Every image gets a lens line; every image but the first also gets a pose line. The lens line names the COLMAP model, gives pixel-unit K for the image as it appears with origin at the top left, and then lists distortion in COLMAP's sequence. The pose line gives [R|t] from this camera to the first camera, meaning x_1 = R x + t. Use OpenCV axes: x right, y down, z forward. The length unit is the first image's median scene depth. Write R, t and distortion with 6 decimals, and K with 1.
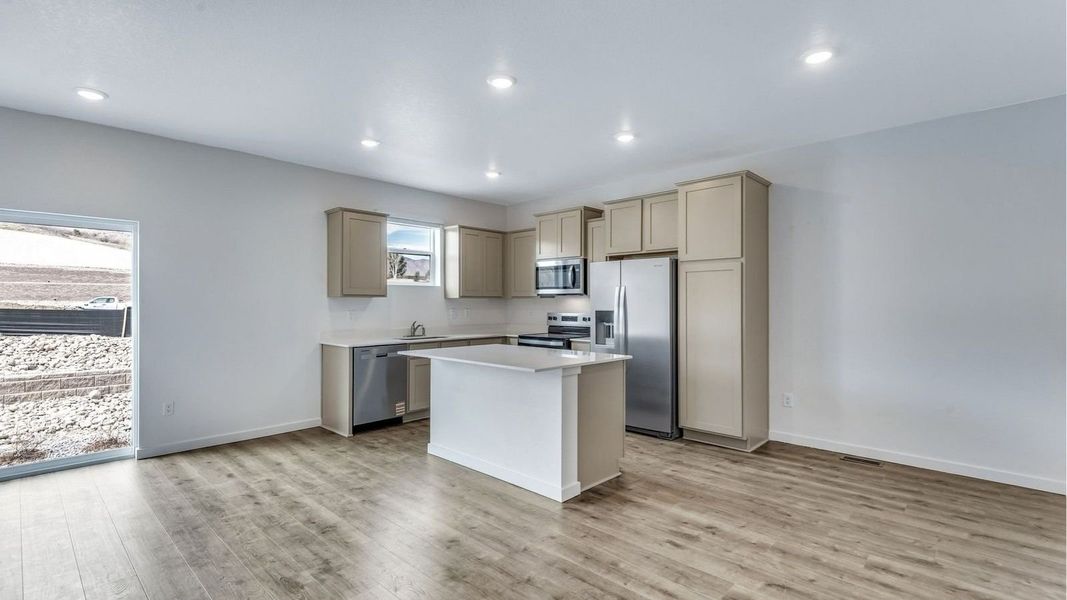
lens RADIAL K [[481.2, 0, 540.8], [0, 481.2, 300.7], [0, 0, 1]] dist [0.013245, -0.002465]
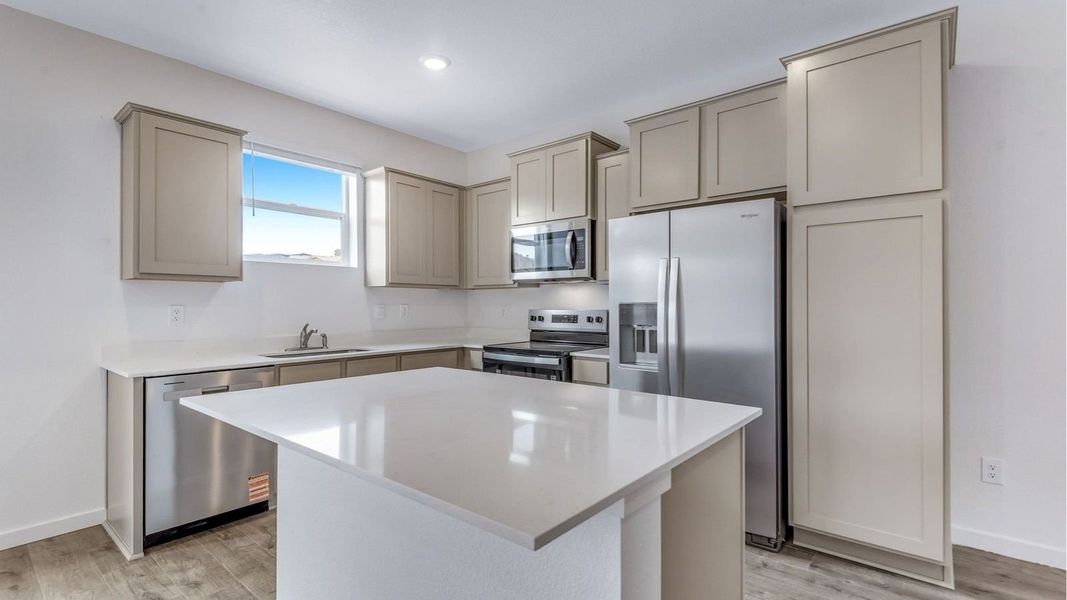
lens RADIAL K [[481.2, 0, 533.8], [0, 481.2, 307.9], [0, 0, 1]] dist [0.013245, -0.002465]
pose [[0.998913, -0.001769, 0.046586, -0.010840], [0.001282, 0.999944, 0.010481, 0.017478], [-0.046601, -0.010410, 0.998859, 0.398762]]
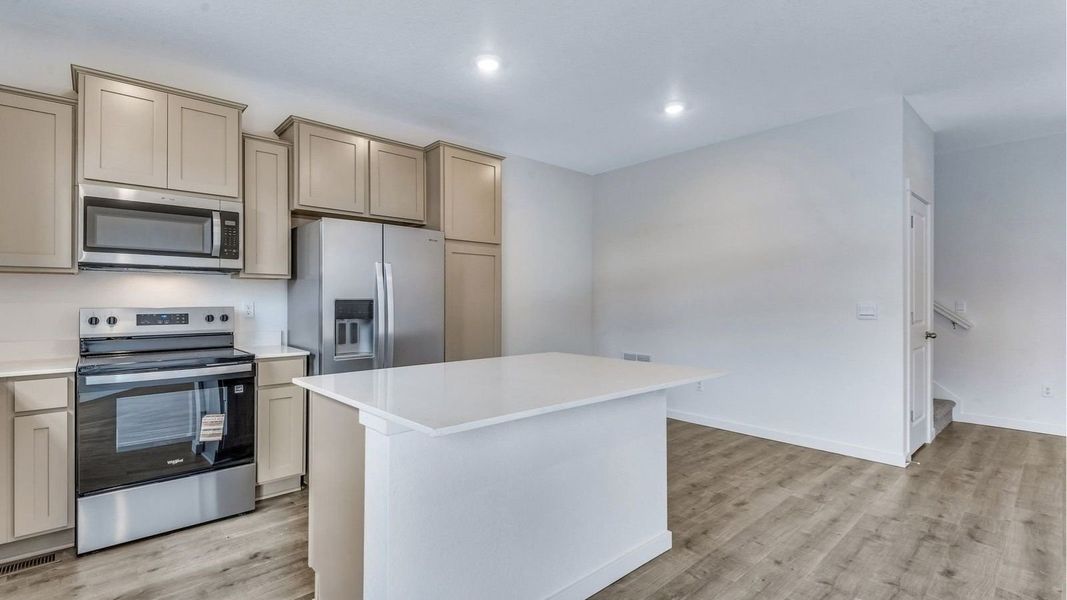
lens RADIAL K [[481.2, 0, 518.3], [0, 481.2, 295.0], [0, 0, 1]] dist [0.013245, -0.002465]
pose [[0.112550, 0.004480, 0.993636, -0.409466], [-0.007381, 0.999966, -0.003673, 0.013481], [-0.993619, -0.006921, 0.112579, 0.637481]]
